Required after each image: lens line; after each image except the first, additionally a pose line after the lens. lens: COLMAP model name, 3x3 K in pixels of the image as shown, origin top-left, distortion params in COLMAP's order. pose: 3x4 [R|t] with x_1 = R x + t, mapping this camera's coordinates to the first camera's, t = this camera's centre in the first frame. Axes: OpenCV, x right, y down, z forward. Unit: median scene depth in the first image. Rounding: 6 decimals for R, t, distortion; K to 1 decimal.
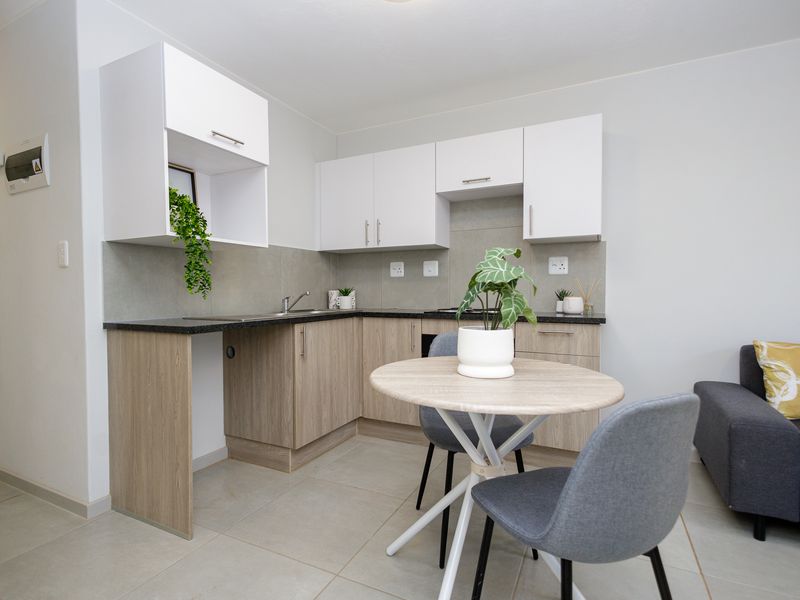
lens RADIAL K [[417.2, 0, 403.3], [0, 417.2, 305.1], [0, 0, 1]] dist [0.022348, 0.000082]
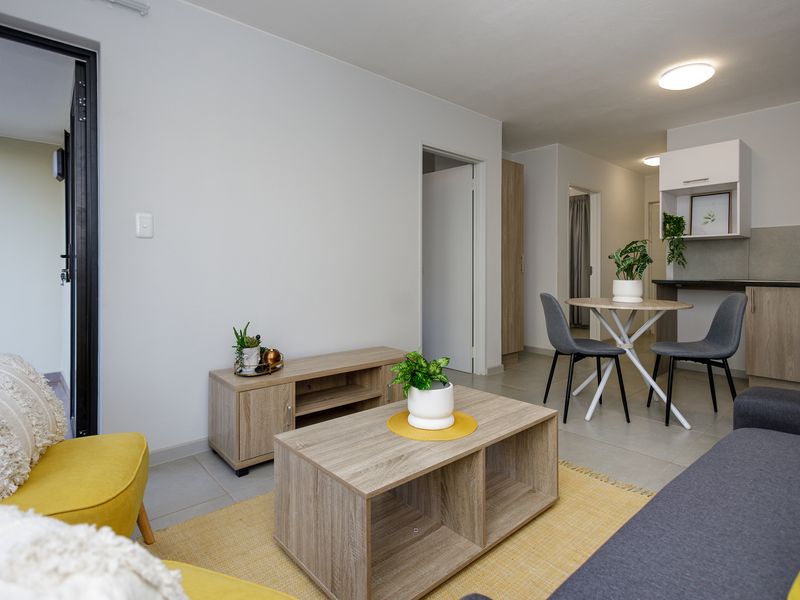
lens RADIAL K [[427.8, 0, 400.0], [0, 427.8, 273.7], [0, 0, 1]] dist [-0.000427, -0.000166]
pose [[-0.384692, 0.006629, -0.923021, 1.585861], [-0.031035, 0.999316, 0.020111, 0.010022], [0.922523, 0.036382, -0.384223, 0.479432]]
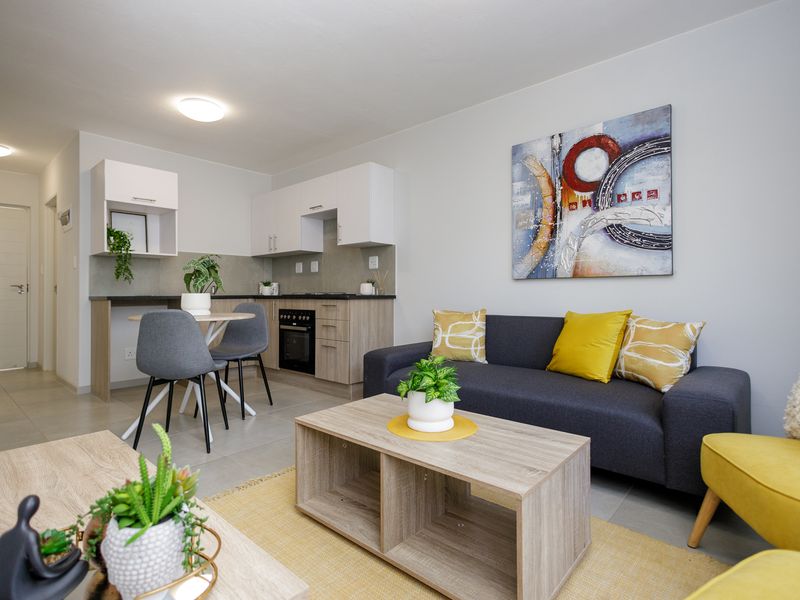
lens RADIAL K [[421.0, 0, 396.3], [0, 421.0, 294.0], [0, 0, 1]] dist [0.016578, -0.000048]
pose [[0.962598, -0.001928, -0.270925, 1.045080], [-0.006496, 0.999523, -0.030193, 0.069763], [0.270854, 0.030824, 0.962127, -0.449385]]
